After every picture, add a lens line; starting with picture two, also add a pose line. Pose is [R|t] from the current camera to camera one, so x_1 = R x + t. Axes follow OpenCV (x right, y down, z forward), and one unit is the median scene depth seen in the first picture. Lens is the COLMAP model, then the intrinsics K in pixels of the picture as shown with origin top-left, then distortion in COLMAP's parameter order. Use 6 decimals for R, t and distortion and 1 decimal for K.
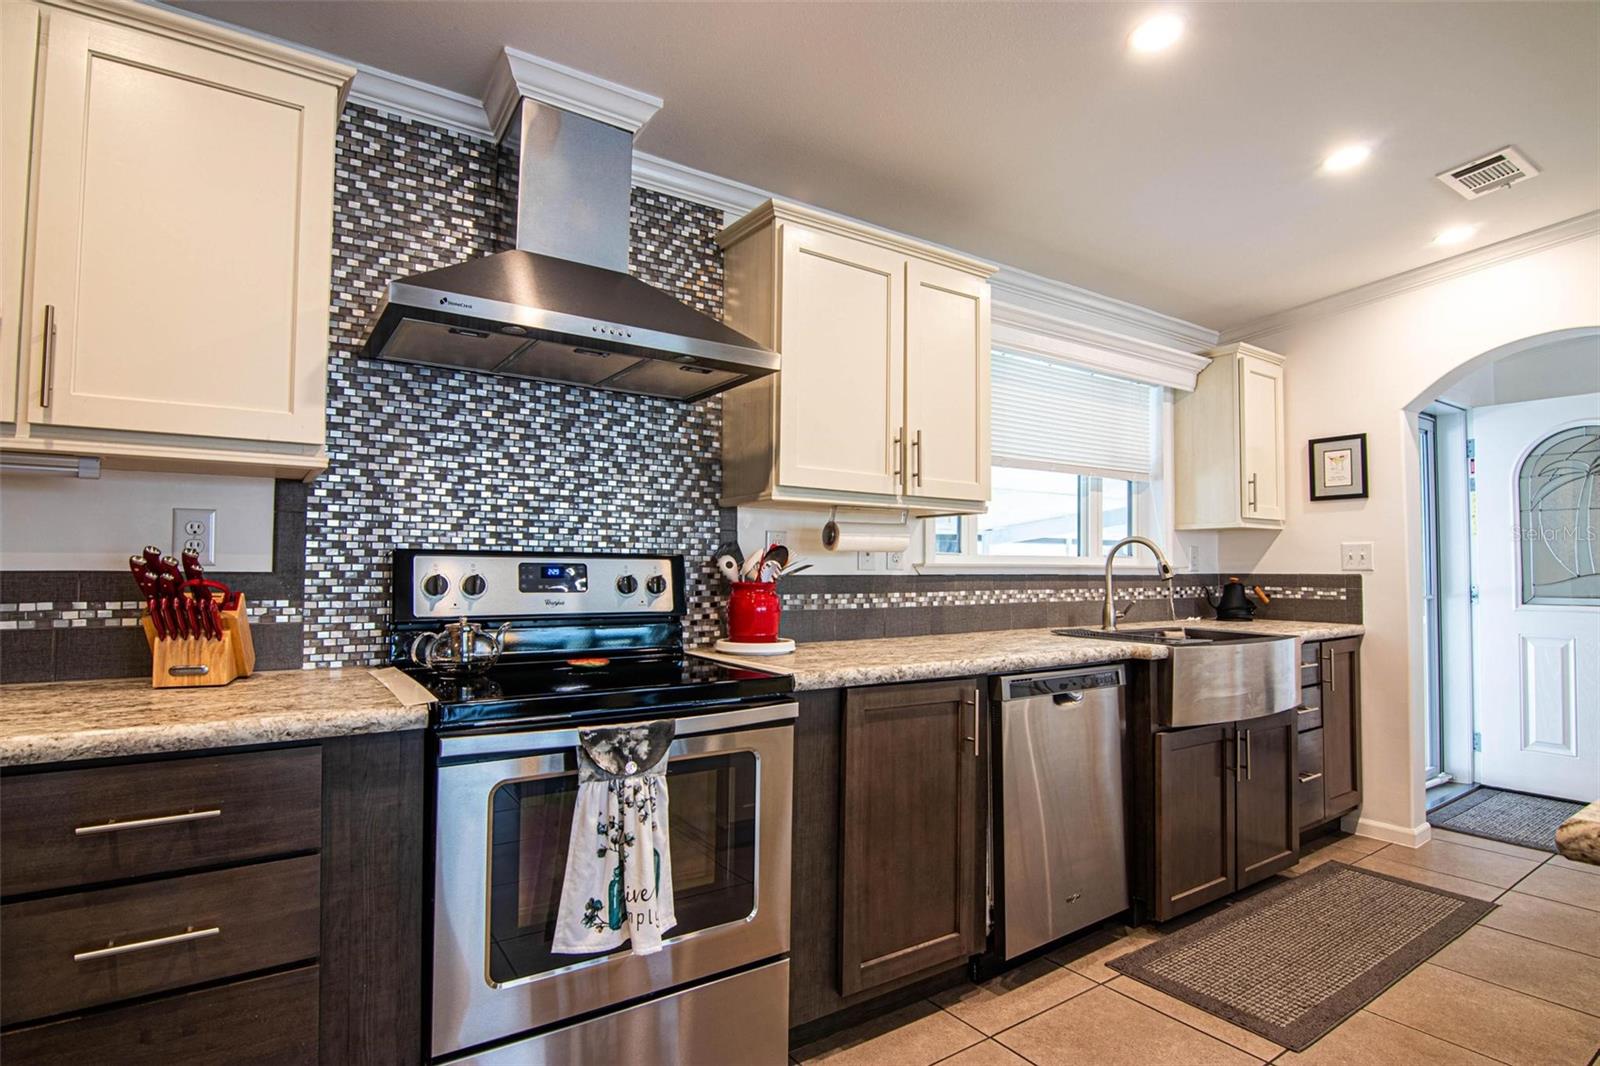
lens RADIAL K [[814.1, 0, 793.3], [0, 814.1, 538.0], [0, 0, 1]] dist [-0.006369, -0.009829]
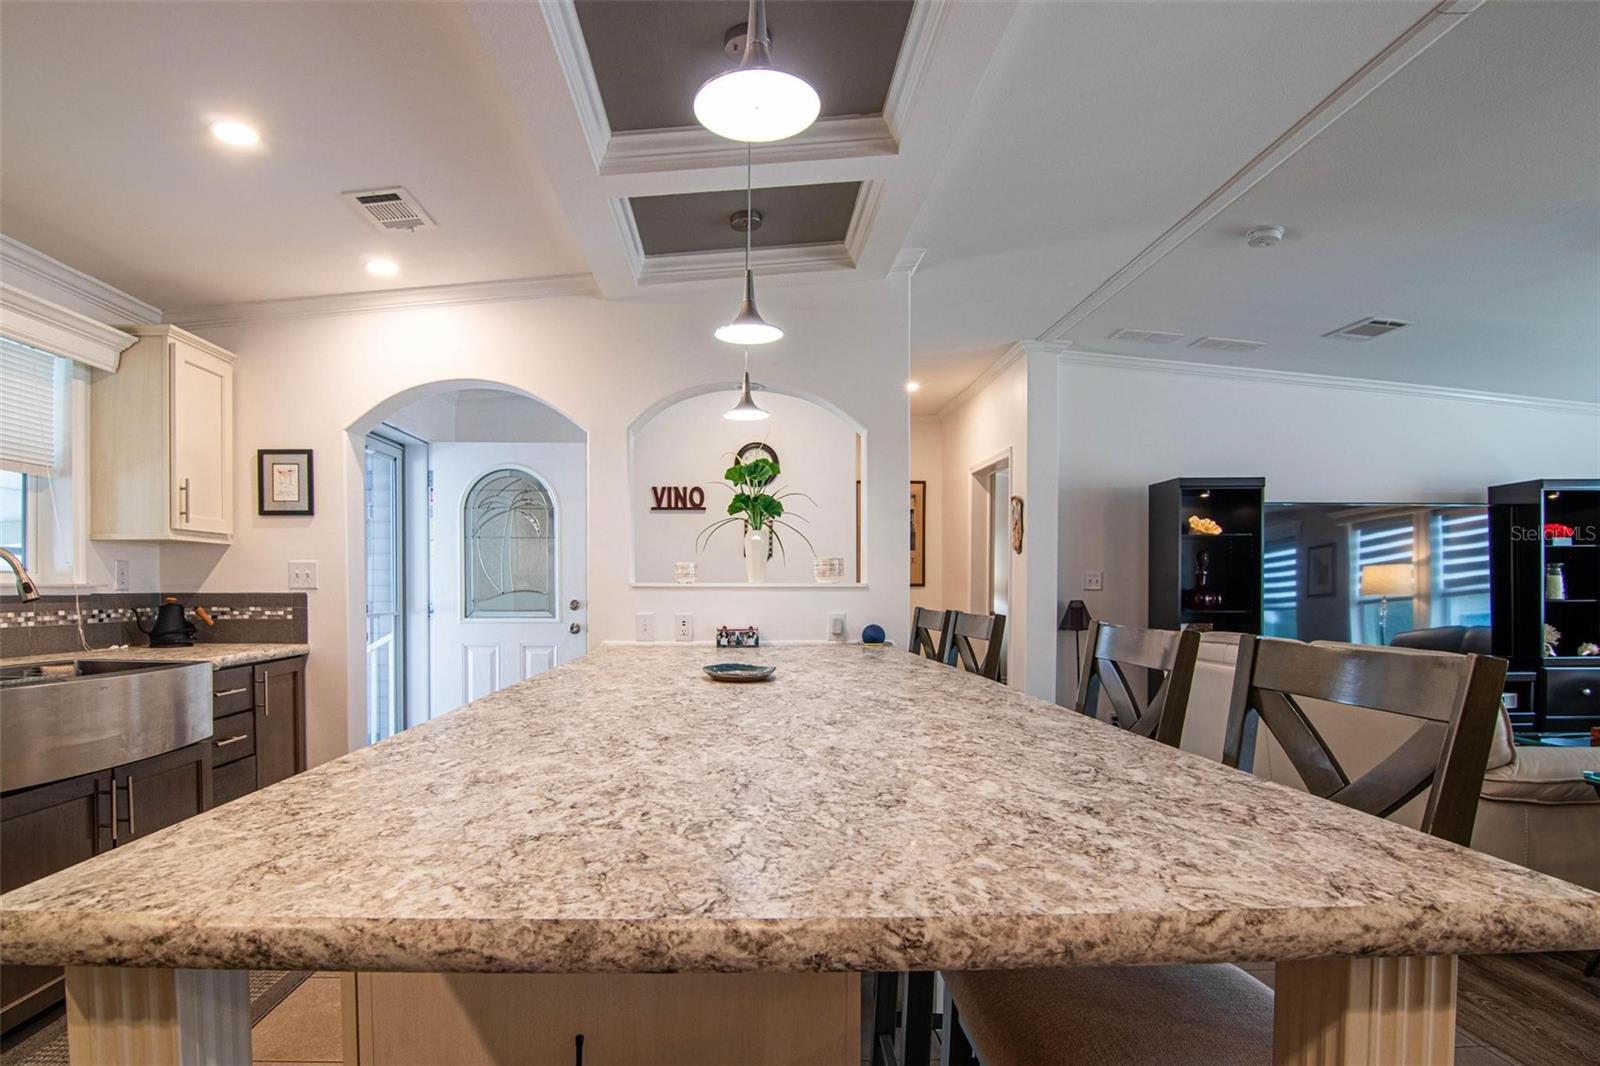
lens RADIAL K [[838.1, 0, 739.0], [0, 838.1, 597.4], [0, 0, 1]] dist [-0.002685, -0.001530]
pose [[0.570772, -0.012630, 0.821011, 0.245467], [-0.028109, 0.998995, 0.034909, 0.000080], [-0.820627, -0.043003, 0.569843, -0.020505]]
